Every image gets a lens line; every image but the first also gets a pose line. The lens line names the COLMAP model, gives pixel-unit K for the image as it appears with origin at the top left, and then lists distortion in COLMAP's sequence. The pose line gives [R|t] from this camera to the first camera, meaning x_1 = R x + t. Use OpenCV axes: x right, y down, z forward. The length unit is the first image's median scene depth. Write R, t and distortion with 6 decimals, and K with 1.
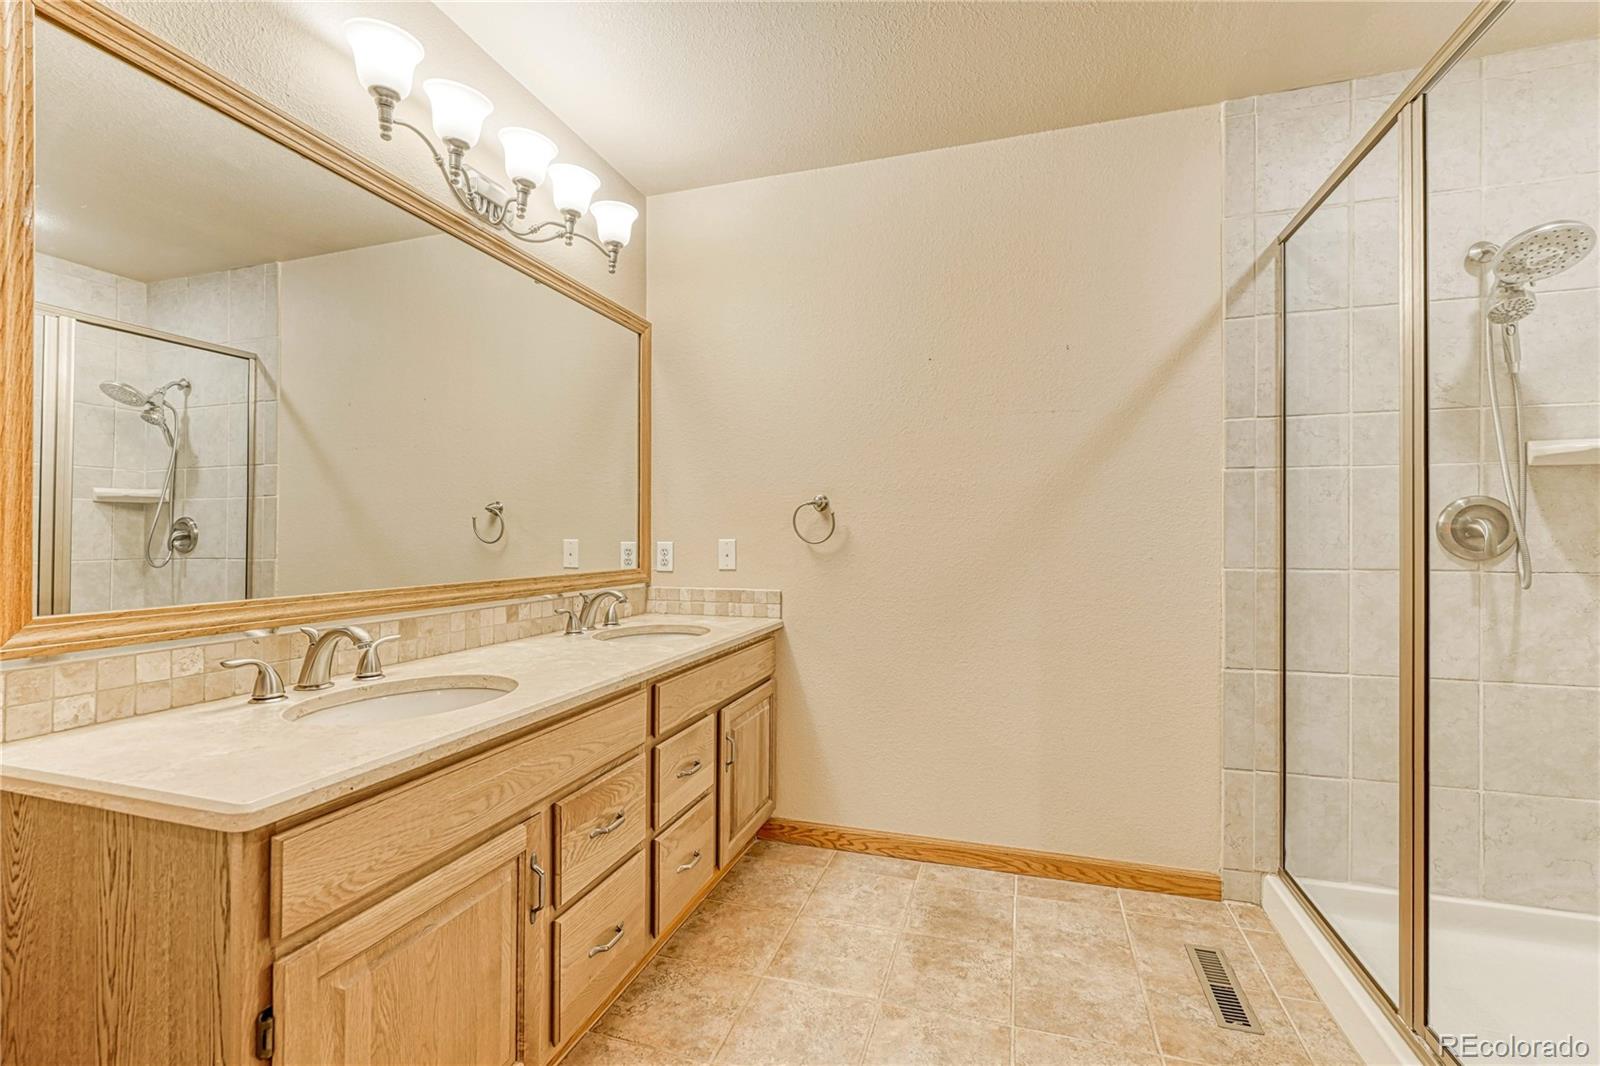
lens RADIAL K [[697.1, 0, 802.7], [0, 697.1, 536.9], [0, 0, 1]] dist [-0.008000, -0.000506]
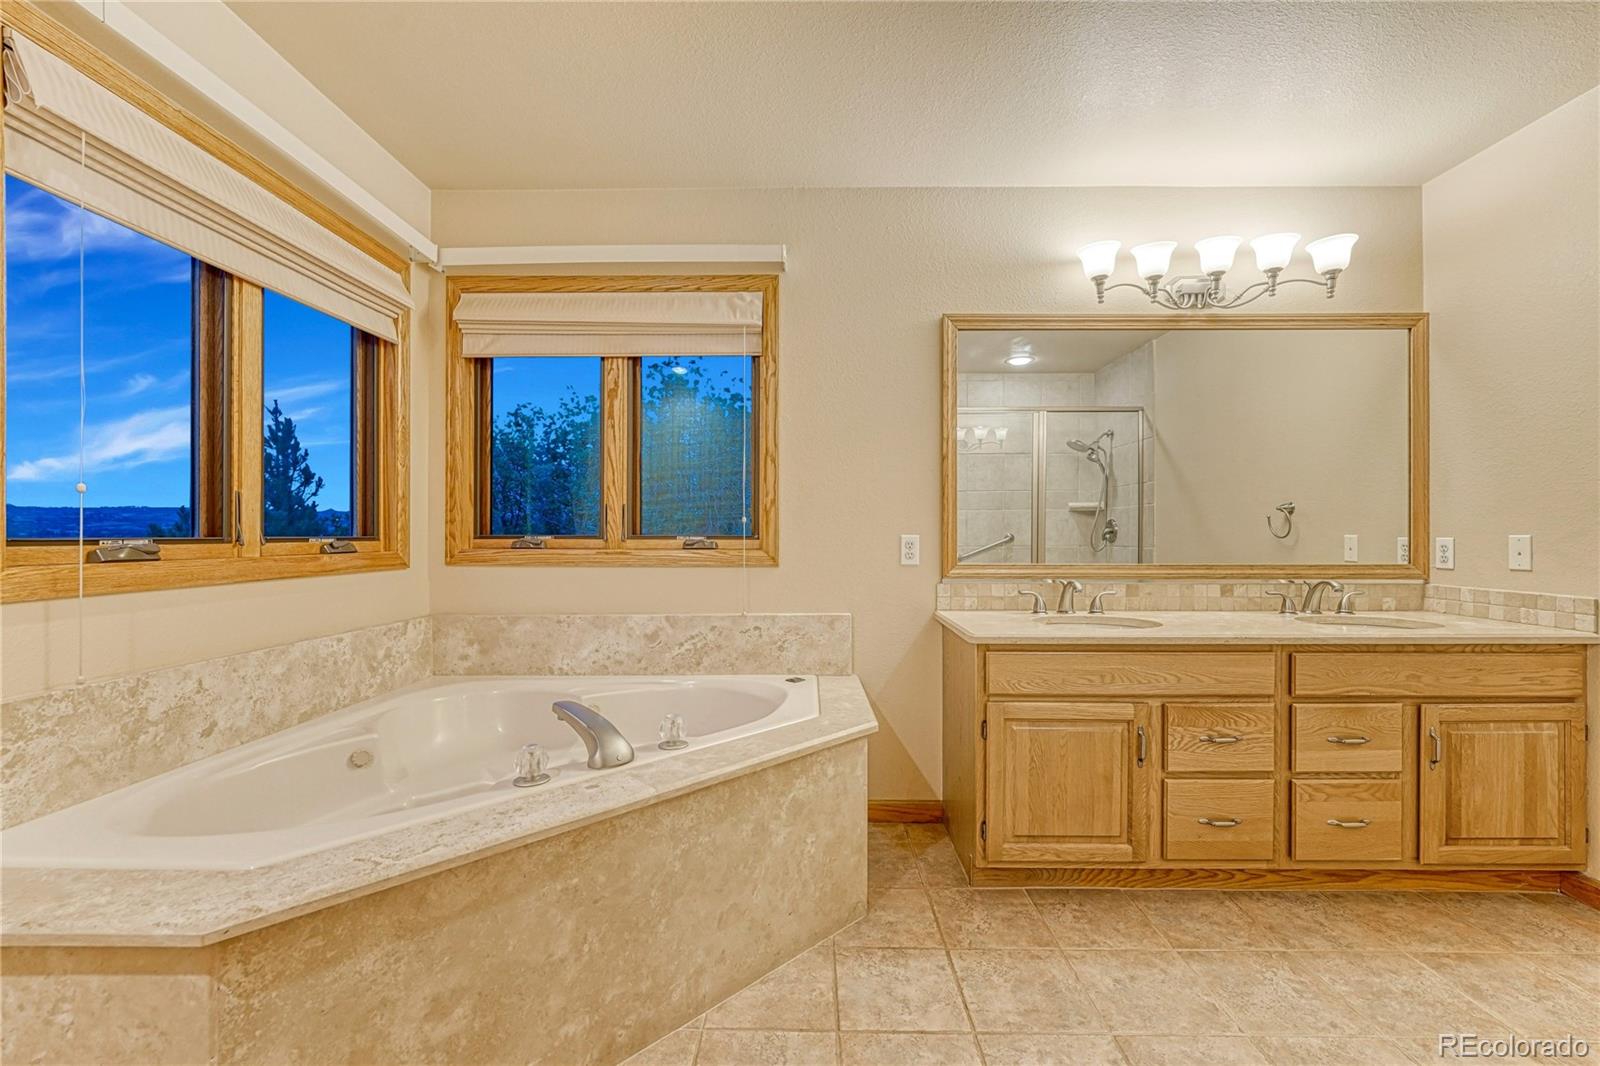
lens RADIAL K [[657.6, 0, 801.8], [0, 657.6, 531.5], [0, 0, 1]] dist [-0.001002, 0.000265]
pose [[0.282326, -0.000133, -0.959319, 0.539275], [-0.000122, 1.000000, -0.000175, -0.001711], [0.959319, 0.000167, 0.282326, -0.128313]]
